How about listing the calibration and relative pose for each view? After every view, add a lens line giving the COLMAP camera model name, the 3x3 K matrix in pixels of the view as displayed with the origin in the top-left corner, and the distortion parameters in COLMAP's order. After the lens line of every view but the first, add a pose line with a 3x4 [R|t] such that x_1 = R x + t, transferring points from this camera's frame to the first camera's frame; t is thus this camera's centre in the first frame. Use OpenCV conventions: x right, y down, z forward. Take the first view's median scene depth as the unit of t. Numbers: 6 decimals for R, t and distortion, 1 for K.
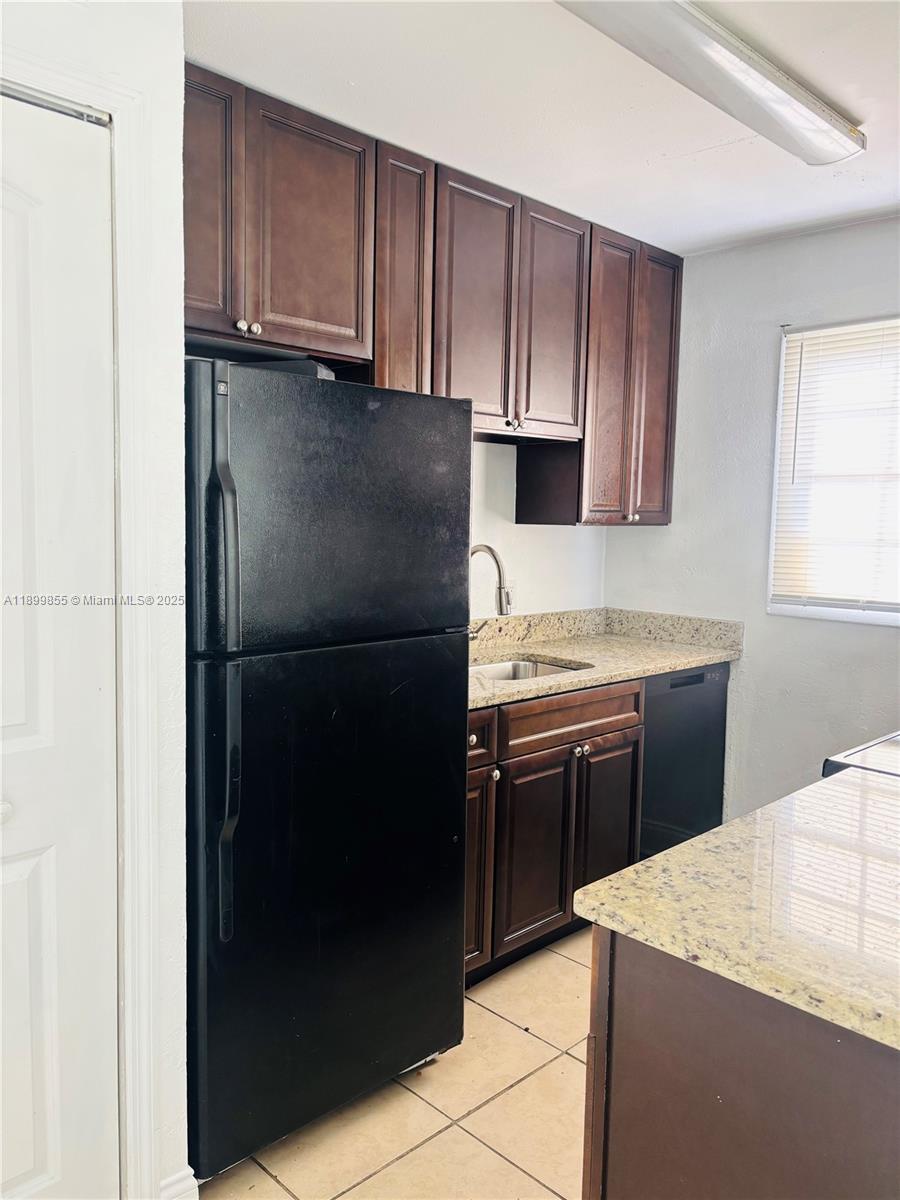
lens RADIAL K [[901.1, 0, 449.3], [0, 901.1, 603.3], [0, 0, 1]] dist [0.025078, -0.034038]
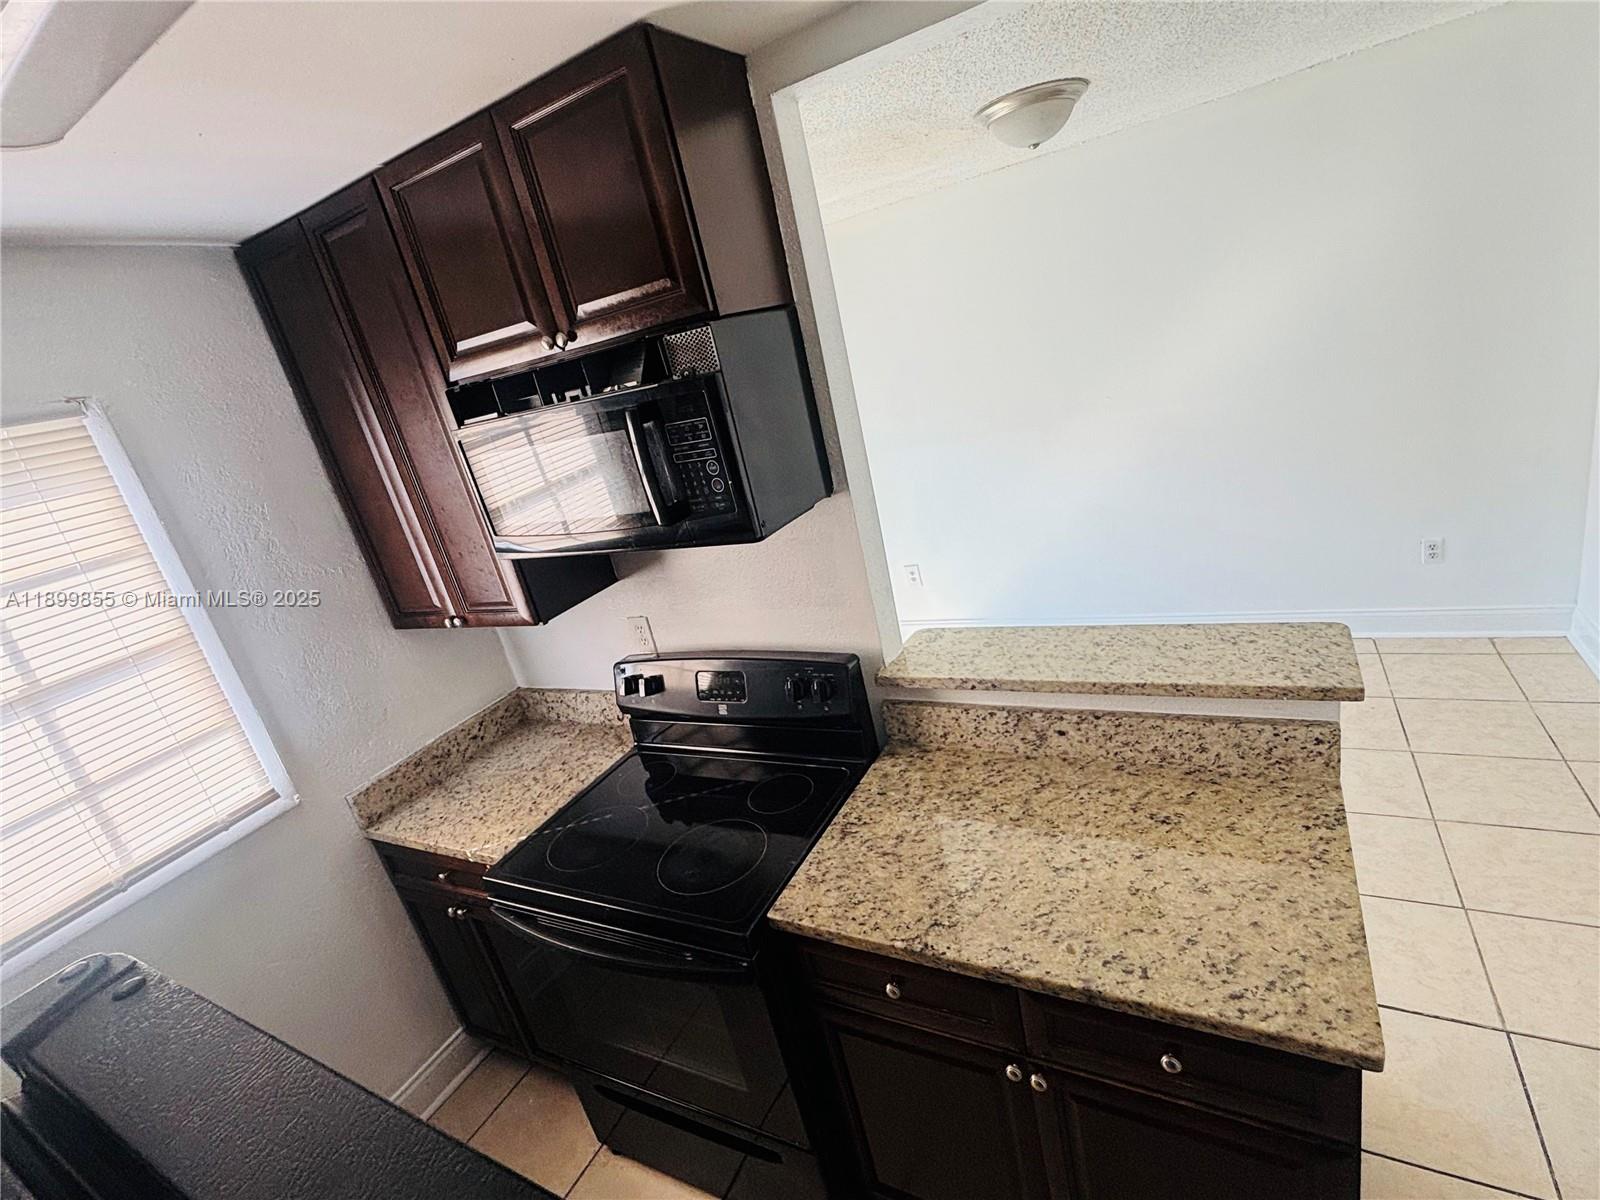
lens RADIAL K [[752.7, 0, 800.2], [0, 752.7, 600.8], [0, 0, 1]] dist [0.002763, -0.001616]
pose [[-0.291687, -0.266365, 0.918678, -0.199385], [0.303094, 0.885211, 0.352896, -0.398697], [-0.907223, 0.381381, -0.177471, 1.105026]]
